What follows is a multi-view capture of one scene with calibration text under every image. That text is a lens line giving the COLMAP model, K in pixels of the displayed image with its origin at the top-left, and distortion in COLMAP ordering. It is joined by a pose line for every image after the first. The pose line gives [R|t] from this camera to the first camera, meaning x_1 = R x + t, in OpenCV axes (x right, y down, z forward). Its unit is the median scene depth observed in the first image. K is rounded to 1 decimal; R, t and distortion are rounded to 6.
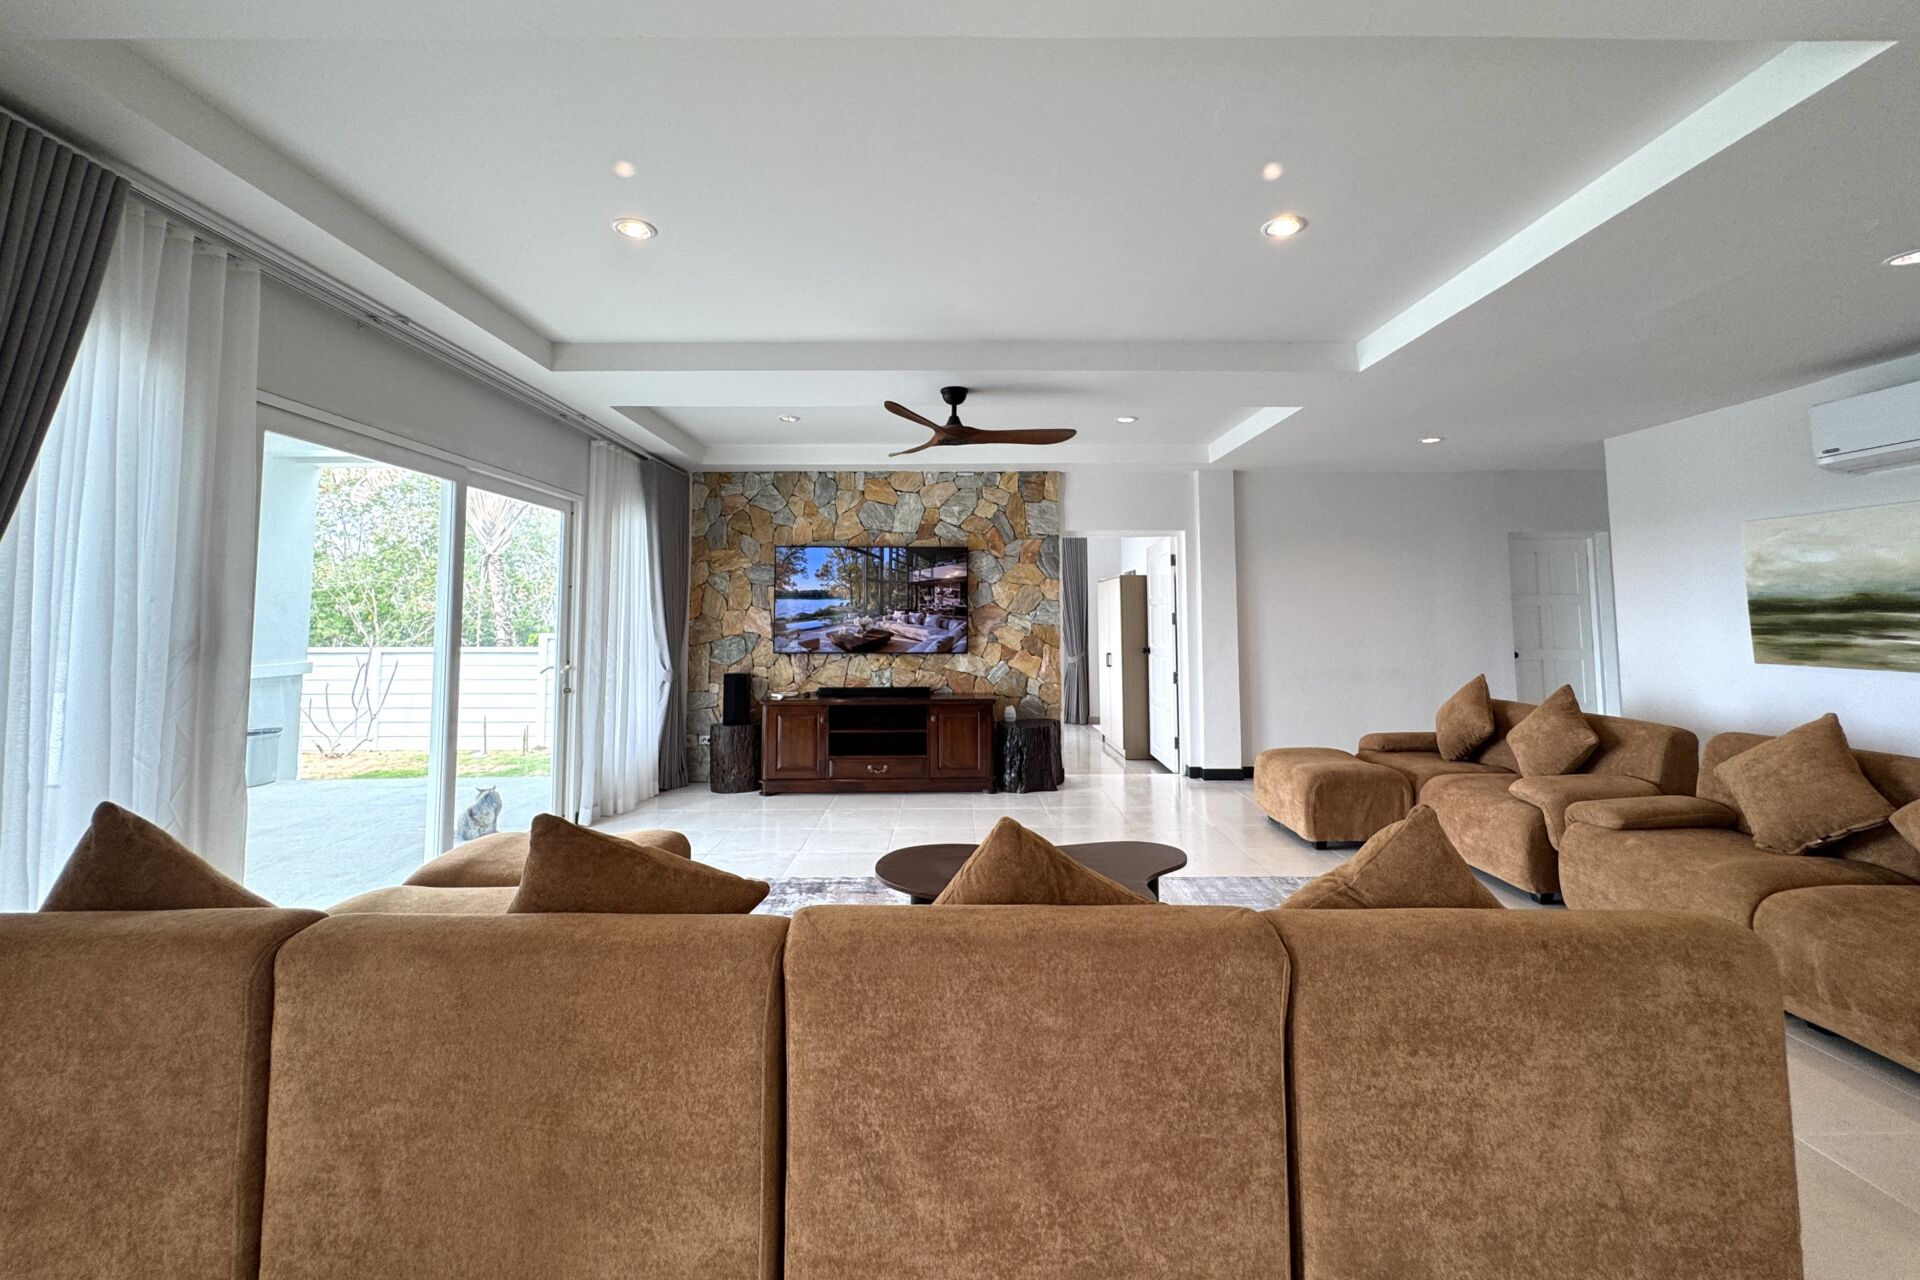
lens RADIAL K [[787.3, 0, 969.2], [0, 787.3, 561.8], [0, 0, 1]] dist [0.000267, -0.000075]
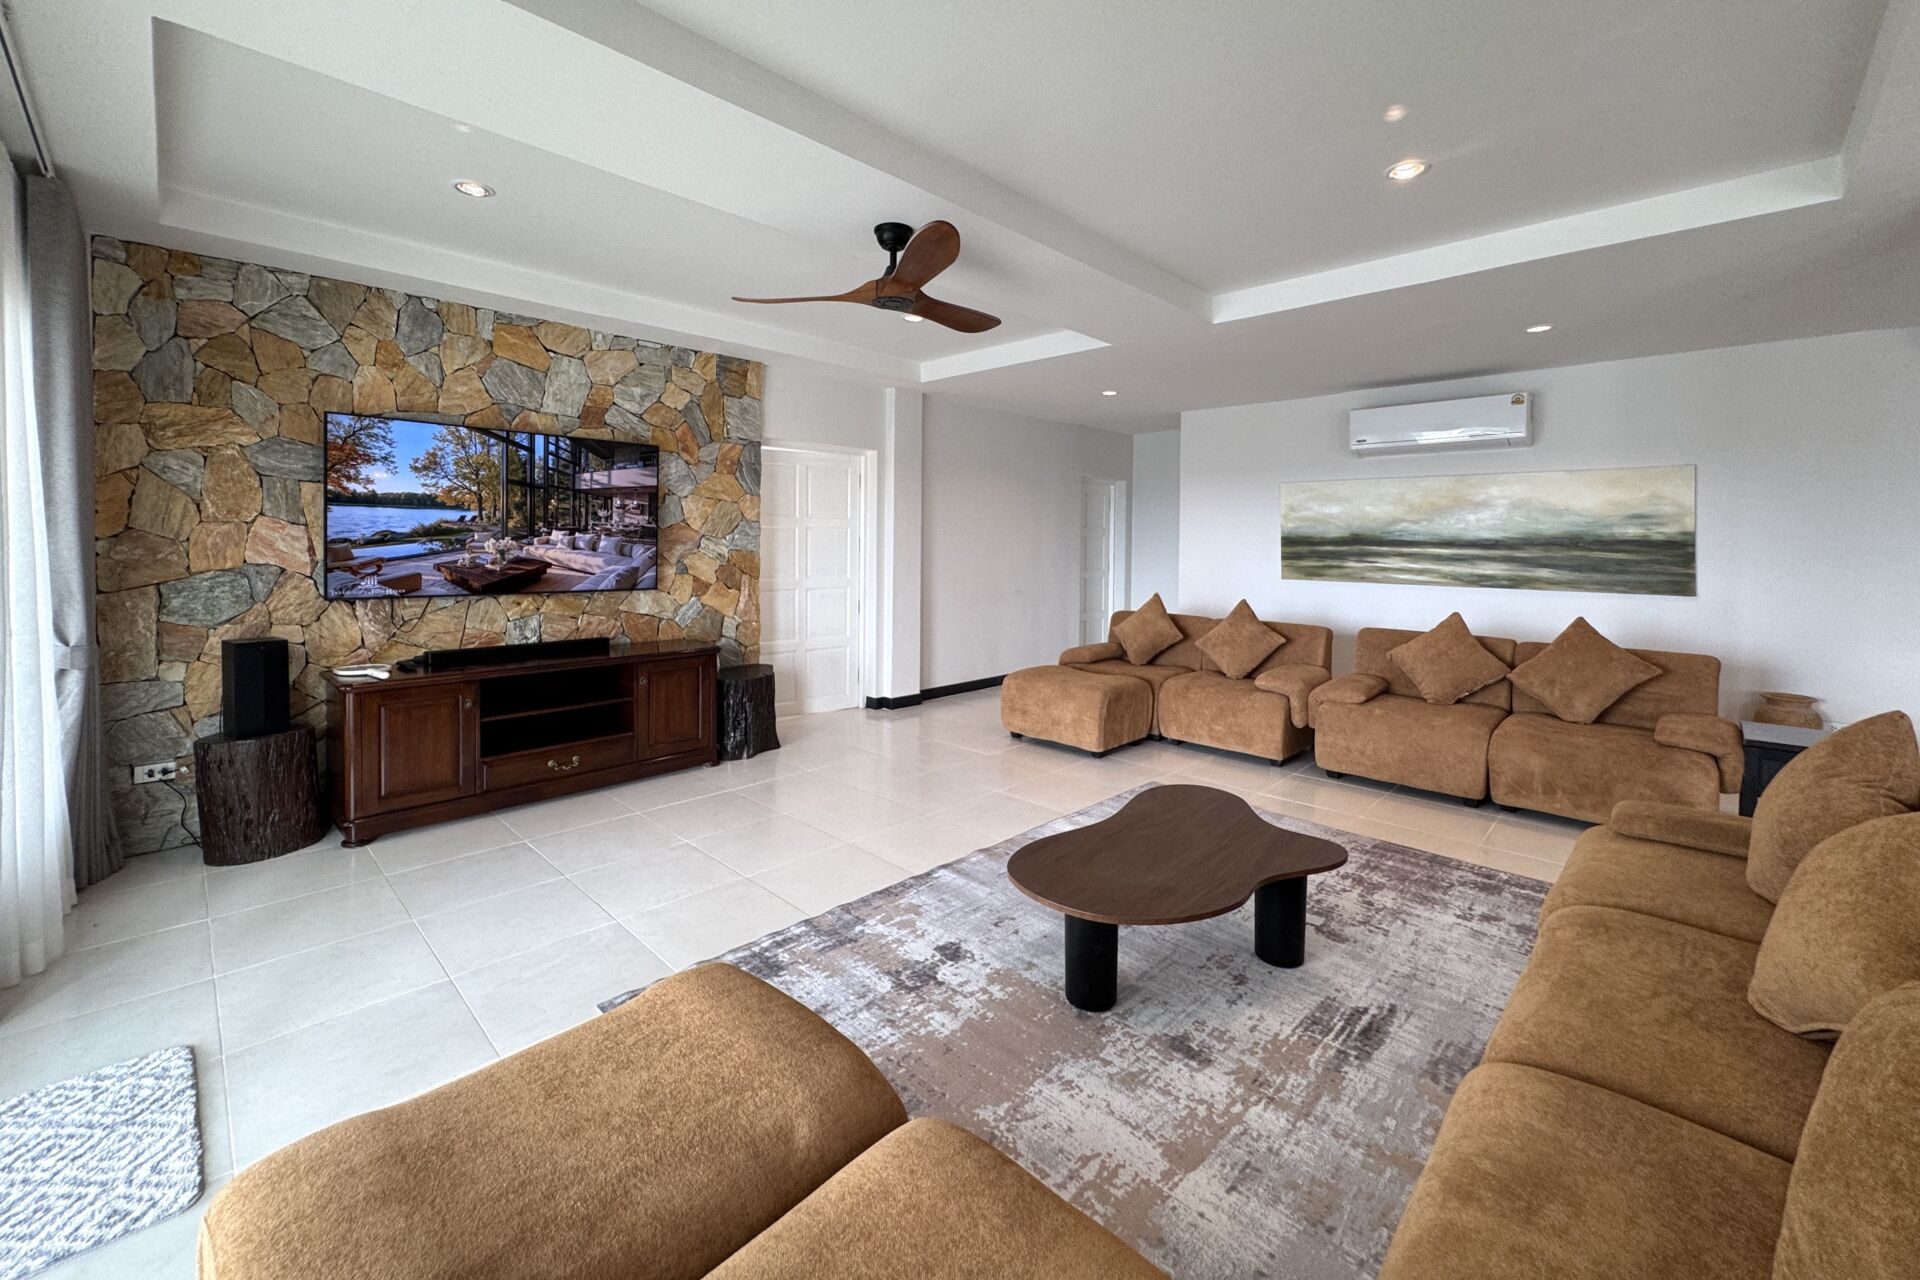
lens RADIAL K [[770.9, 0, 956.0], [0, 770.9, 557.0], [0, 0, 1]] dist [-0.000394, 0.000341]
pose [[0.707806, -0.004979, 0.706390, -0.316747], [-0.062862, 0.995564, 0.070005, 0.016949], [-0.703604, -0.093955, 0.704353, 0.286486]]
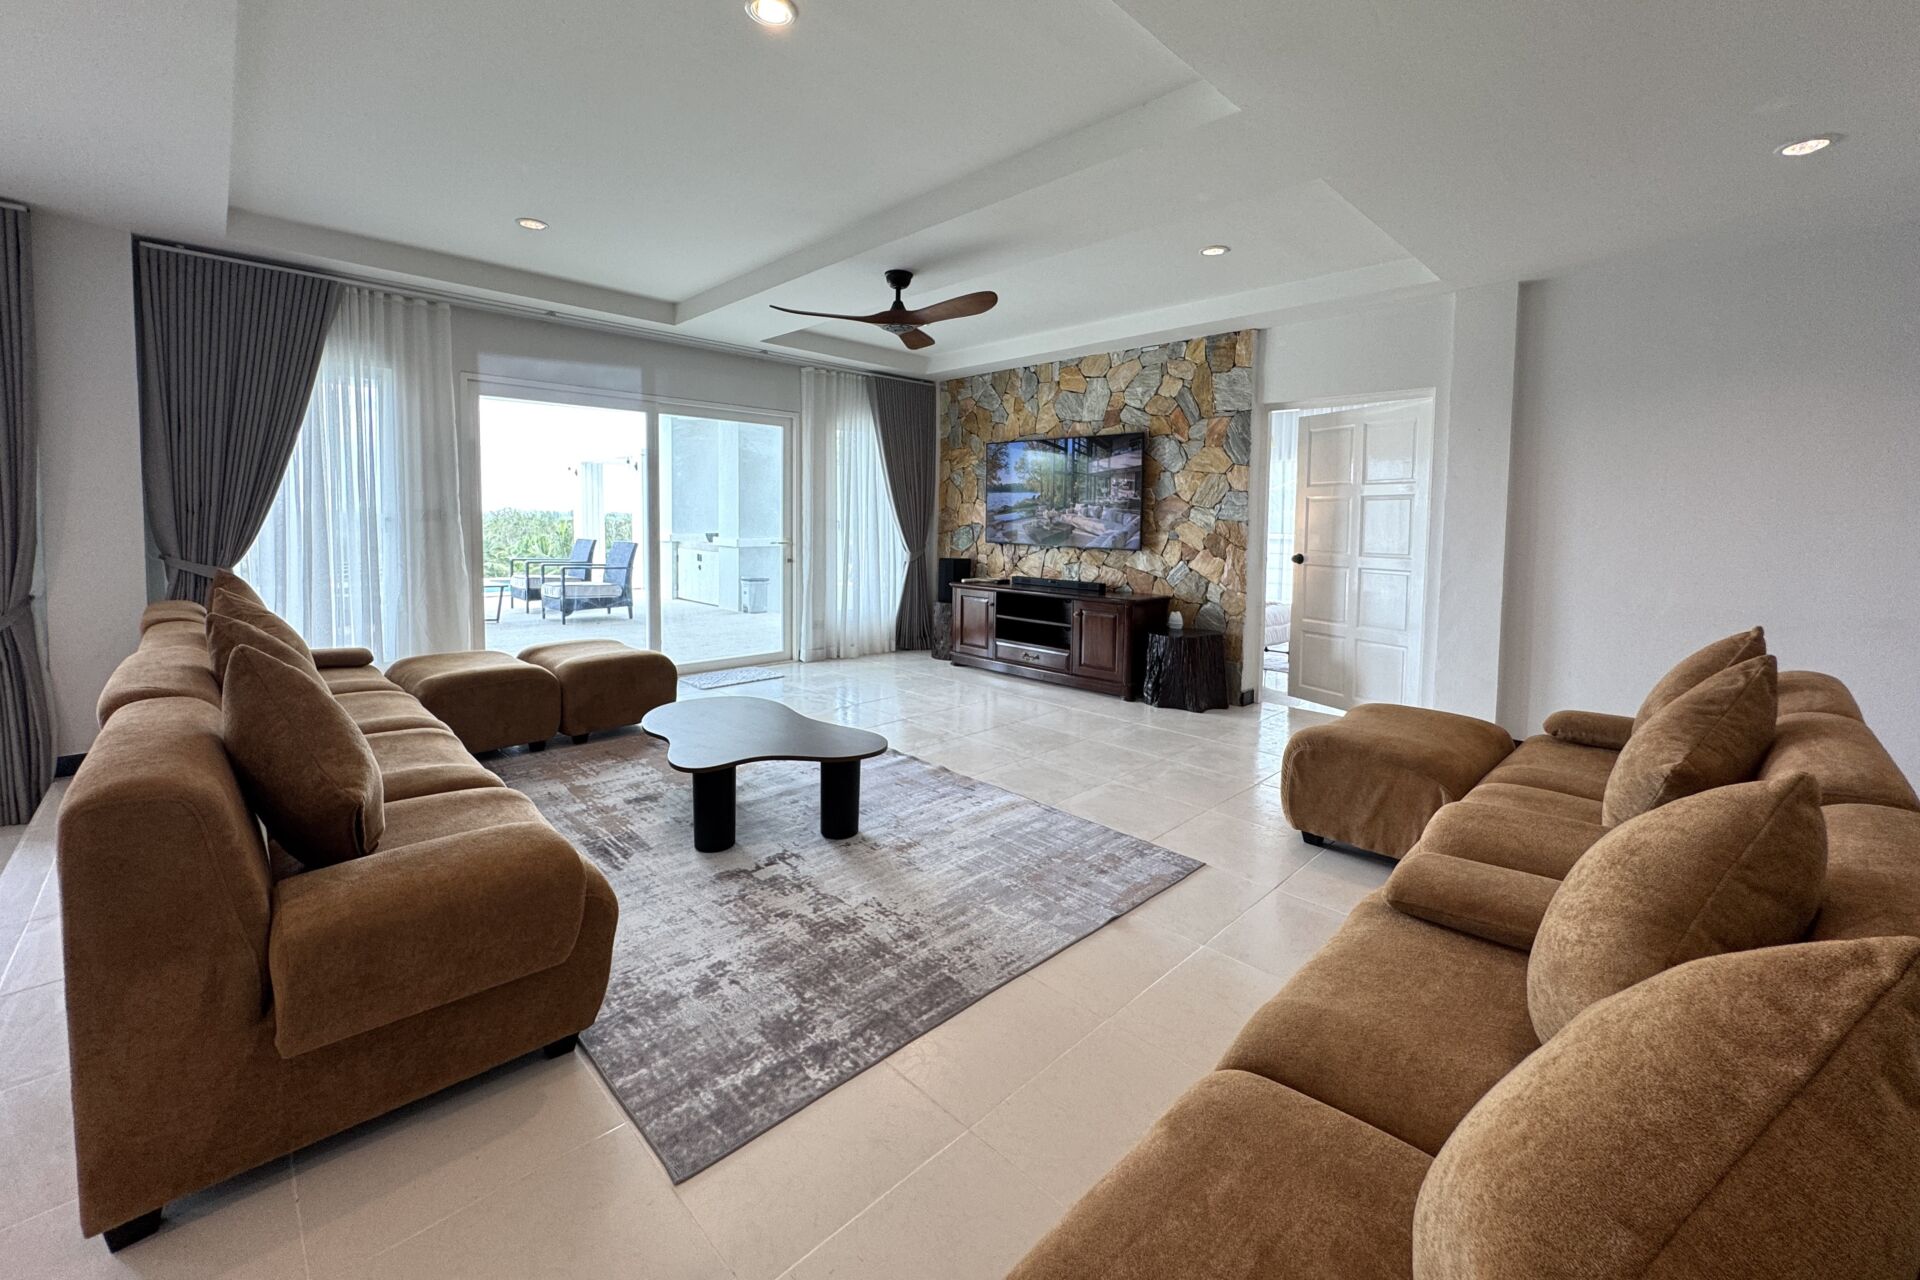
lens RADIAL K [[770.9, 0, 956.0], [0, 770.9, 557.0], [0, 0, 1]] dist [-0.000394, 0.000341]
pose [[0.688328, 0.051521, -0.723567, 0.494359], [0.034782, 0.993983, 0.103864, 0.023679], [0.724565, -0.096659, 0.682395, 0.235572]]
